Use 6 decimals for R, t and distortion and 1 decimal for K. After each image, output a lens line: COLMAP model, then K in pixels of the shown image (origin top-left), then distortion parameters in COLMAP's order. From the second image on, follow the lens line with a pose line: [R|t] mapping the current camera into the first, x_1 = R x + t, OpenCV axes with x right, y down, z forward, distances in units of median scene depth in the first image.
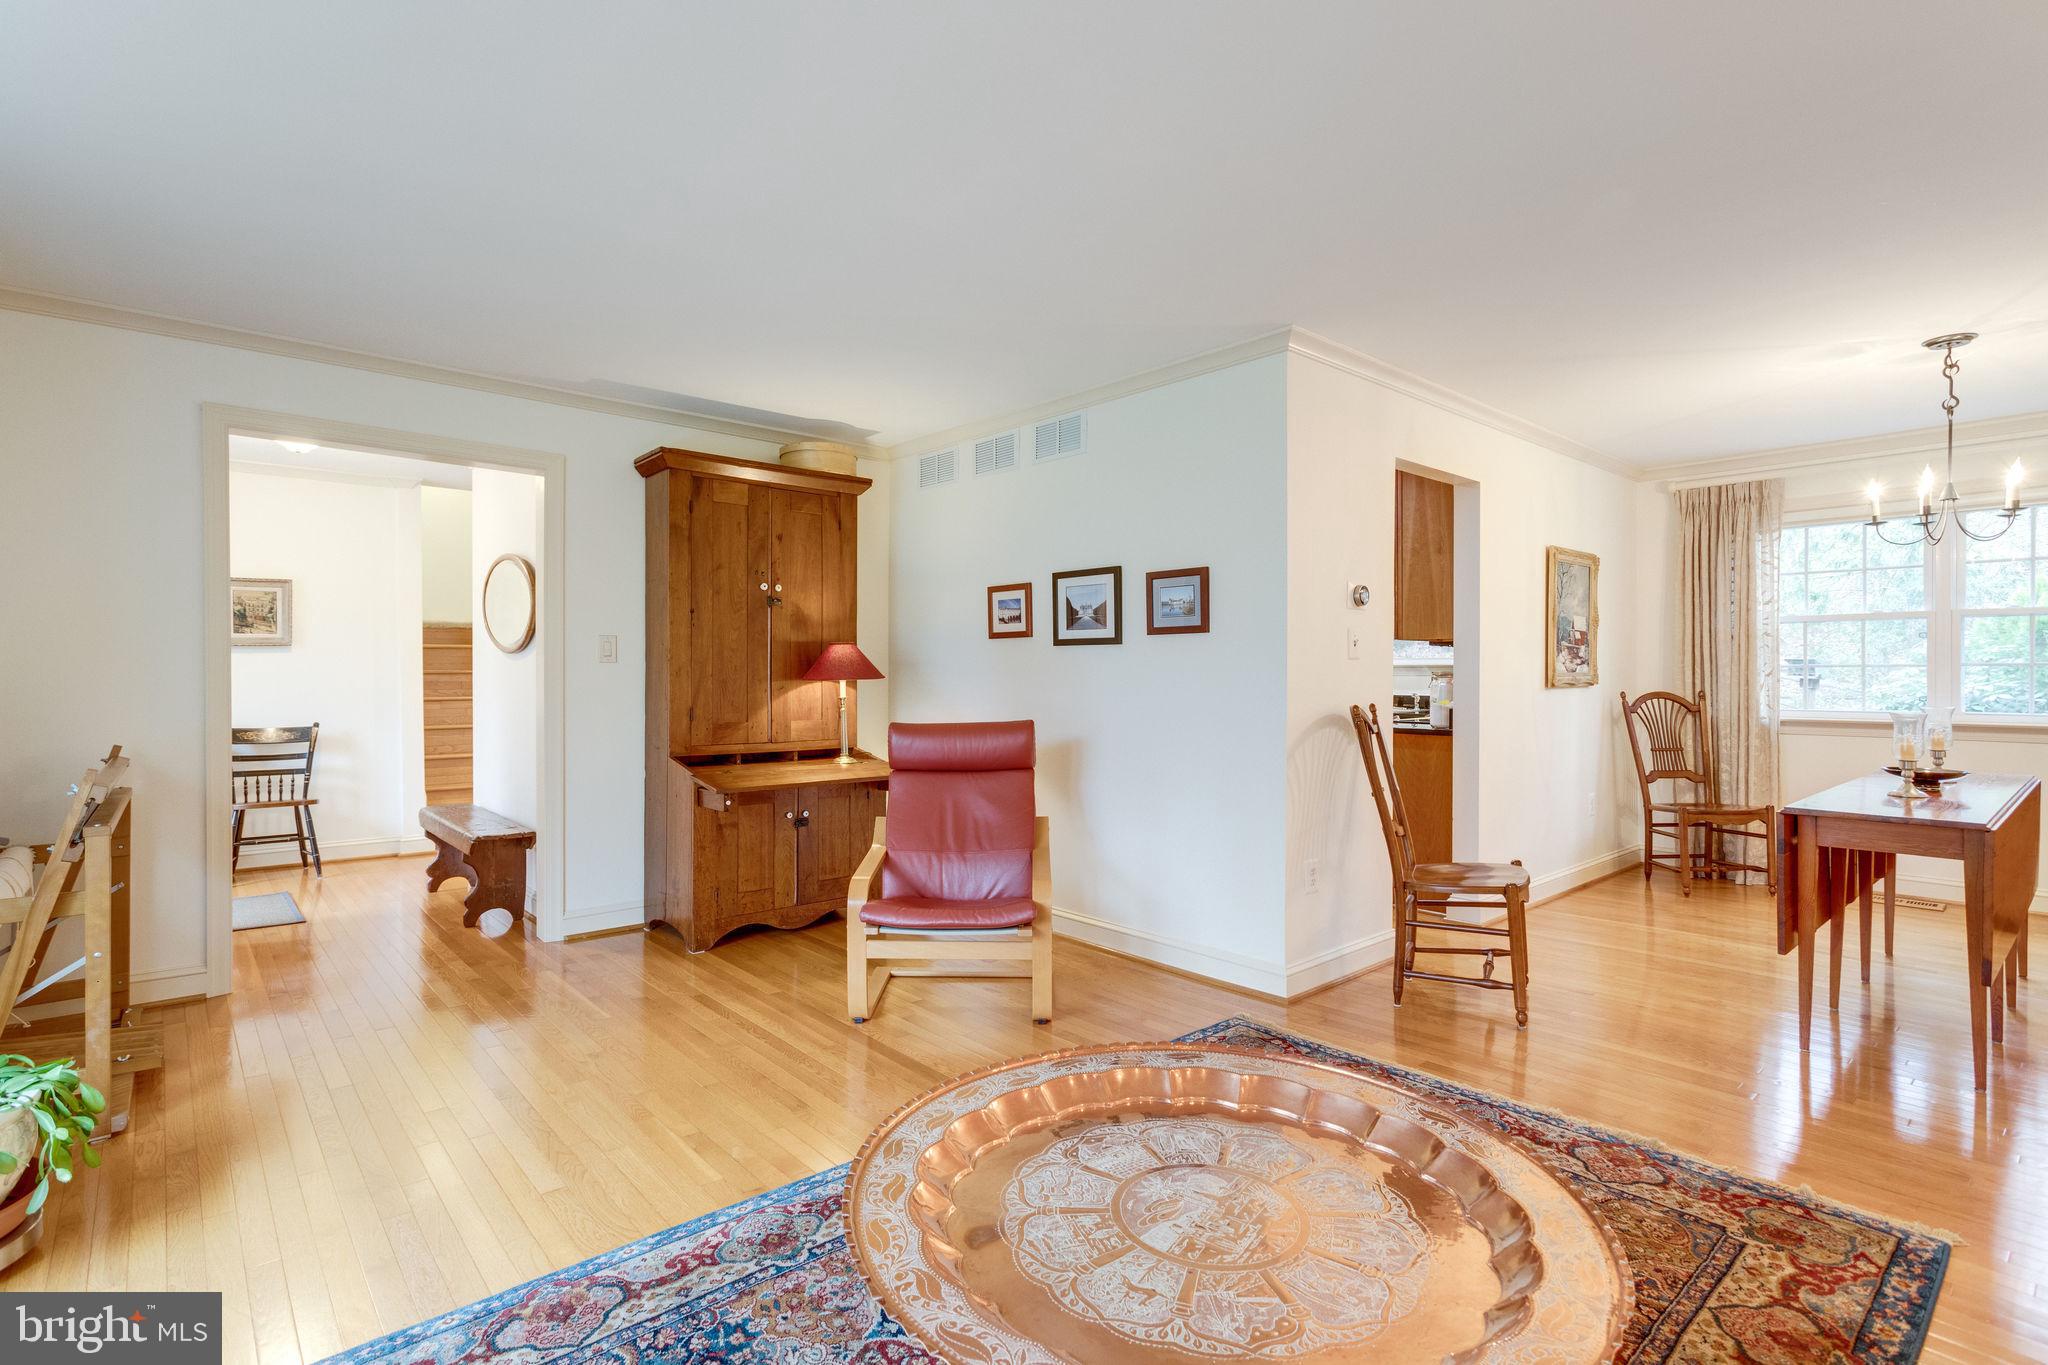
lens RADIAL K [[981.7, 0, 1022.2], [0, 981.7, 674.3], [0, 0, 1]] dist [0.001524, 0.001476]
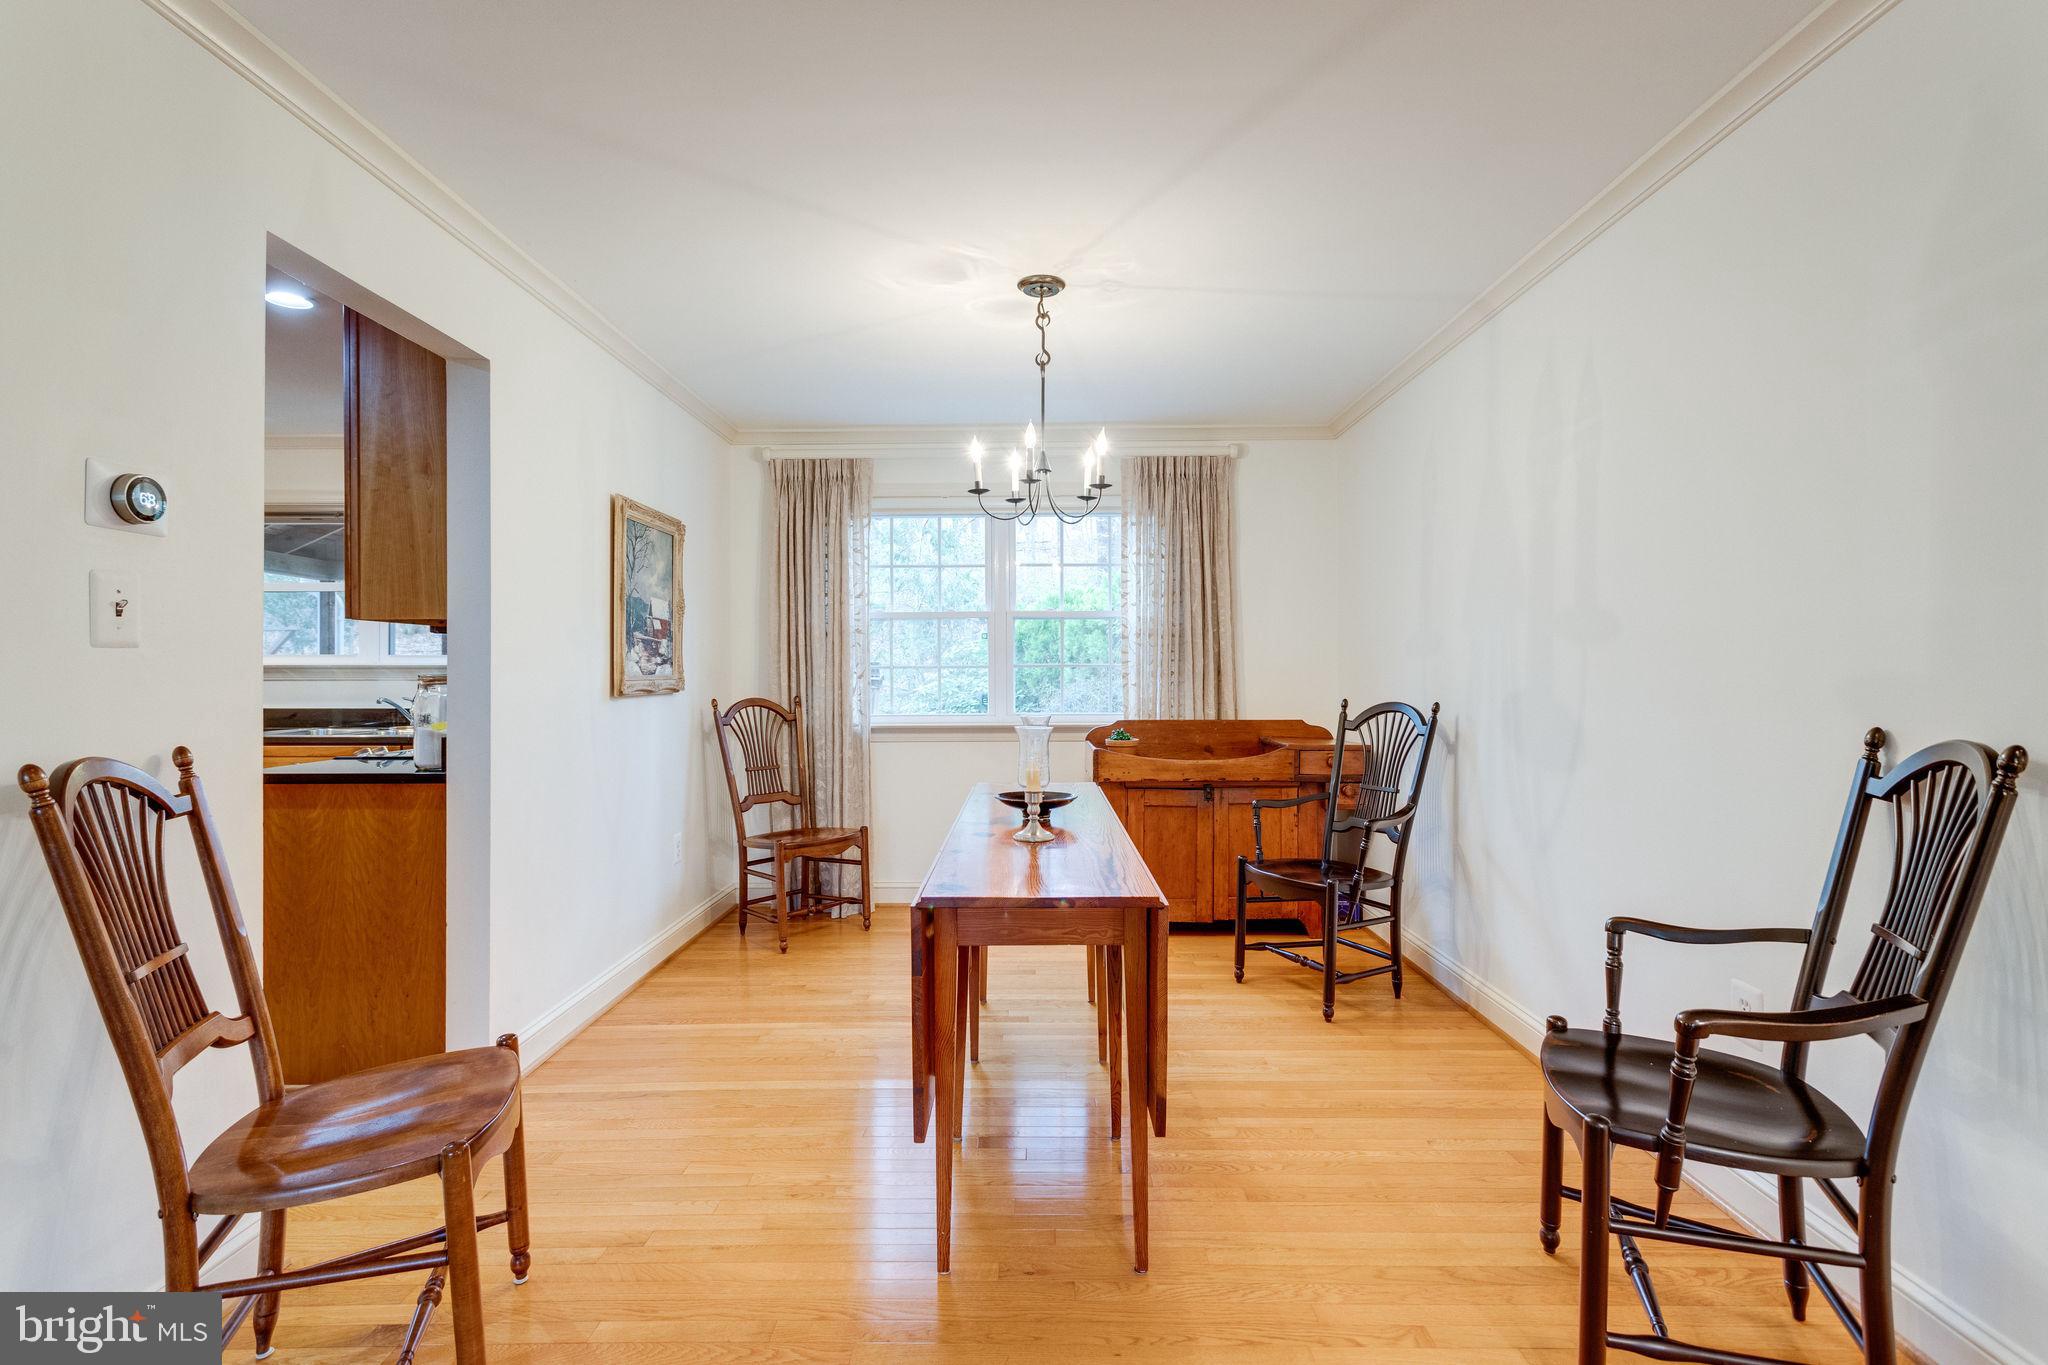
lens RADIAL K [[981.7, 0, 1020.8], [0, 981.7, 677.5], [0, 0, 1]] dist [0.001524, 0.001476]
pose [[0.672746, -0.004929, 0.739857, 0.197844], [0.003850, 0.999988, 0.003162, -0.001162], [-0.739863, 0.000721, 0.672757, 0.292534]]
